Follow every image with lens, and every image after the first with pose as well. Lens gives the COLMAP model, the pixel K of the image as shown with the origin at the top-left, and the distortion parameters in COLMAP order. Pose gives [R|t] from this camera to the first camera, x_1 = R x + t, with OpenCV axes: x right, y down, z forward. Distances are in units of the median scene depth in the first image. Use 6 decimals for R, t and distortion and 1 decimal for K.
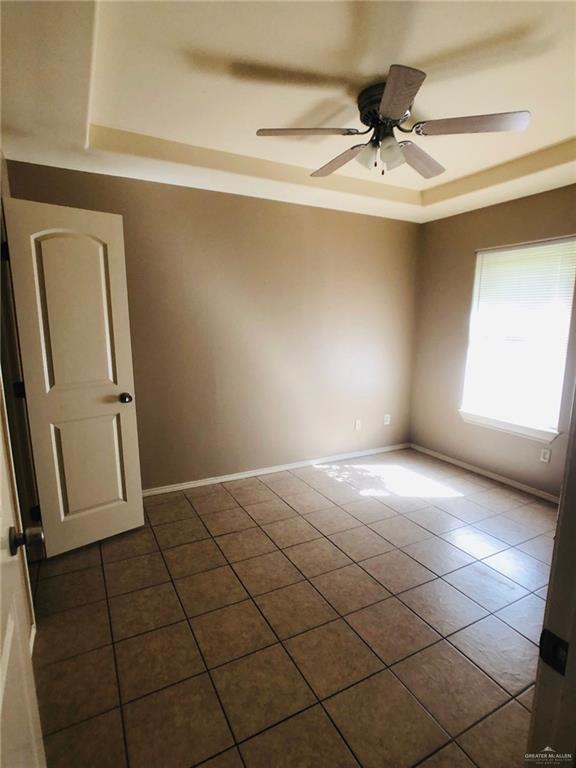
lens RADIAL K [[405.7, 0, 287.2], [0, 405.7, 389.6], [0, 0, 1]] dist [-0.011840, 0.001220]
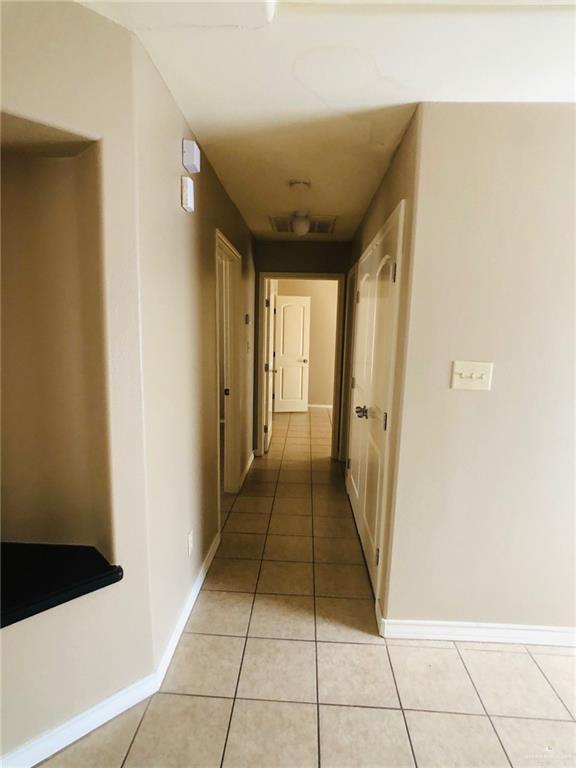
lens RADIAL K [[405.7, 0, 287.2], [0, 405.7, 389.6], [0, 0, 1]] dist [-0.011840, 0.001220]
pose [[0.859553, 0.089865, -0.503083, 0.911993], [-0.111220, 0.993717, -0.012522, 0.265339], [0.498797, 0.066716, 0.864147, -1.452635]]
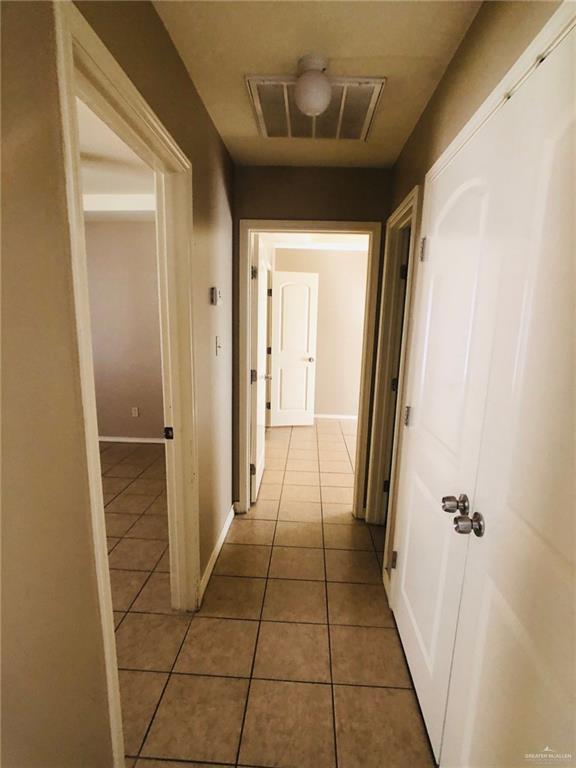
lens RADIAL K [[405.7, 0, 287.2], [0, 405.7, 389.6], [0, 0, 1]] dist [-0.011840, 0.001220]
pose [[0.856975, 0.105114, -0.504524, 0.571754], [-0.114856, 0.993311, 0.011857, 0.166624], [0.502396, 0.047787, 0.863316, -0.868456]]
